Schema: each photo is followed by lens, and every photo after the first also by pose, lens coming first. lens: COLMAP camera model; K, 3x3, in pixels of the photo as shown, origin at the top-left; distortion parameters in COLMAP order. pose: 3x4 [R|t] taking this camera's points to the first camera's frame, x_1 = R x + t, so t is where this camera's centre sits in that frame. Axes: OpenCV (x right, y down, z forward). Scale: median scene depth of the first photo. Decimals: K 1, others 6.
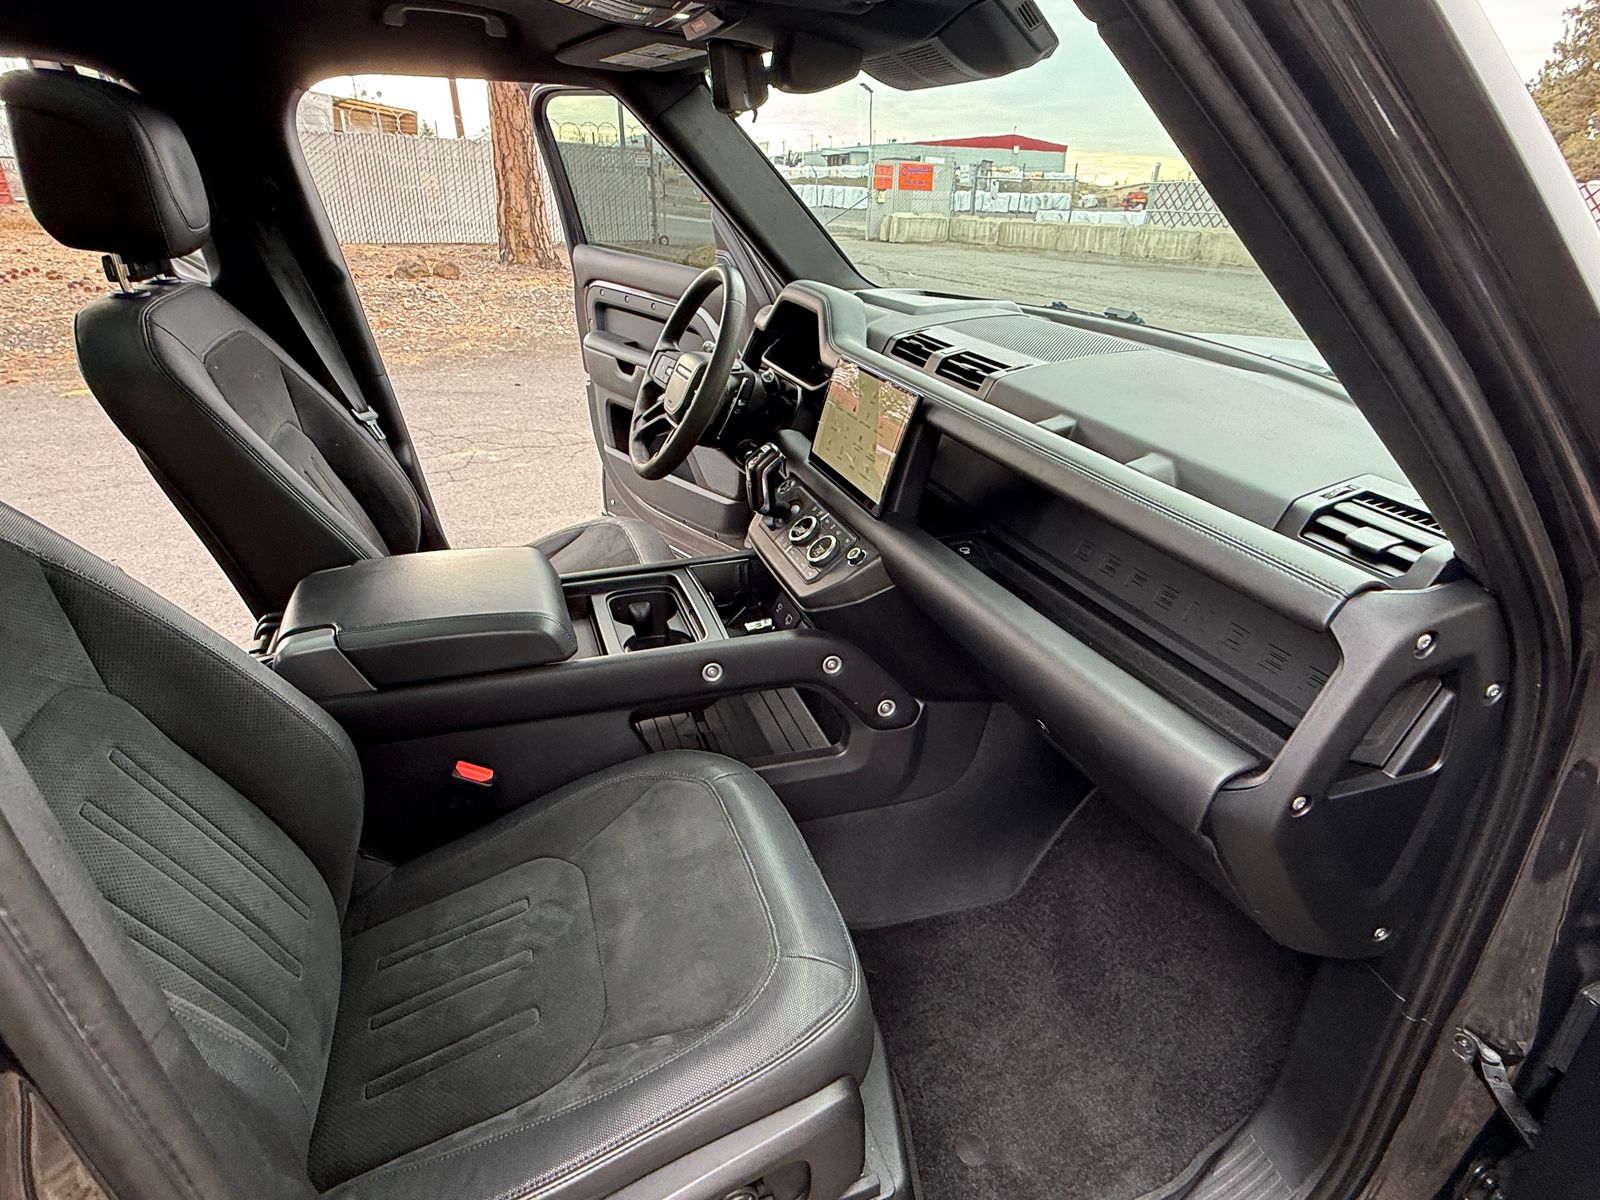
lens RADIAL K [[882.4, 0, 784.7], [0, 882.4, 607.7], [0, 0, 1]] dist [0.003275, -0.002123]
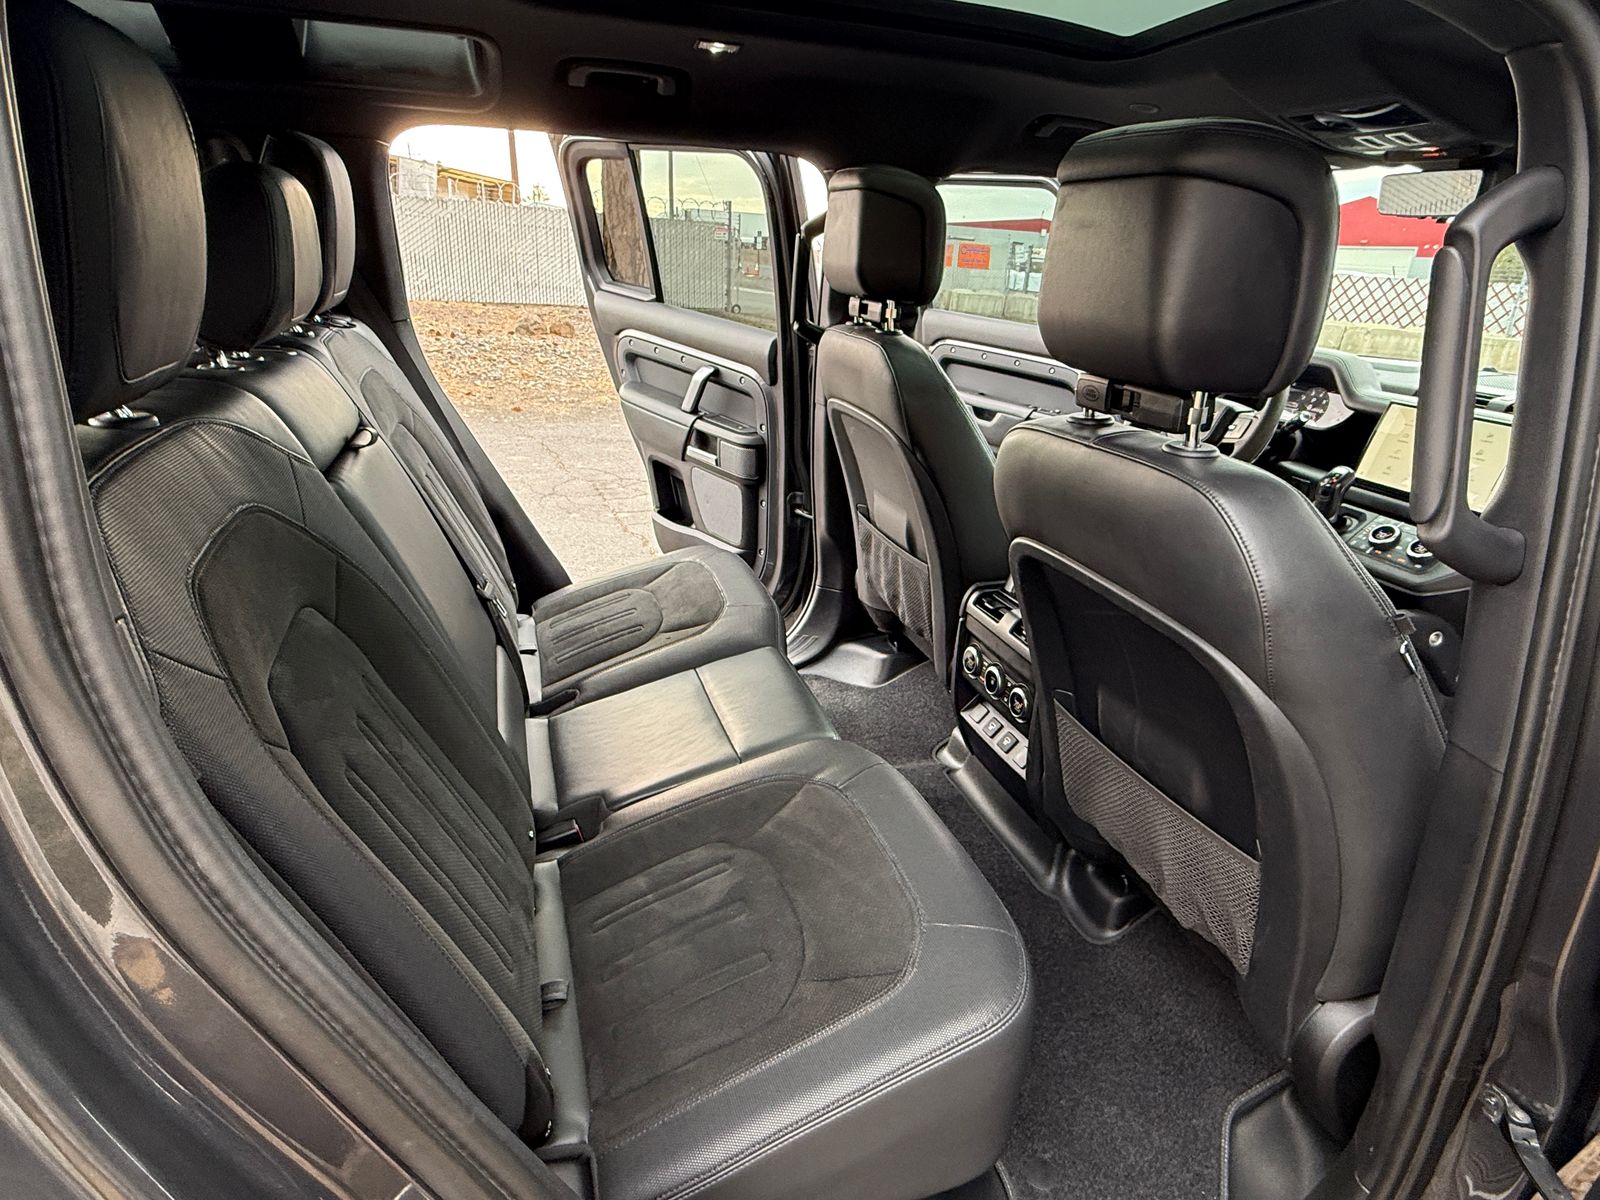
lens RADIAL K [[882.4, 0, 802.1], [0, 882.4, 606.4], [0, 0, 1]] dist [0.003275, -0.002123]
pose [[0.999436, 0.033062, -0.005887, -0.758762], [-0.033398, 0.996893, -0.071335, 0.125593], [0.003510, 0.071491, 0.997435, -0.241339]]
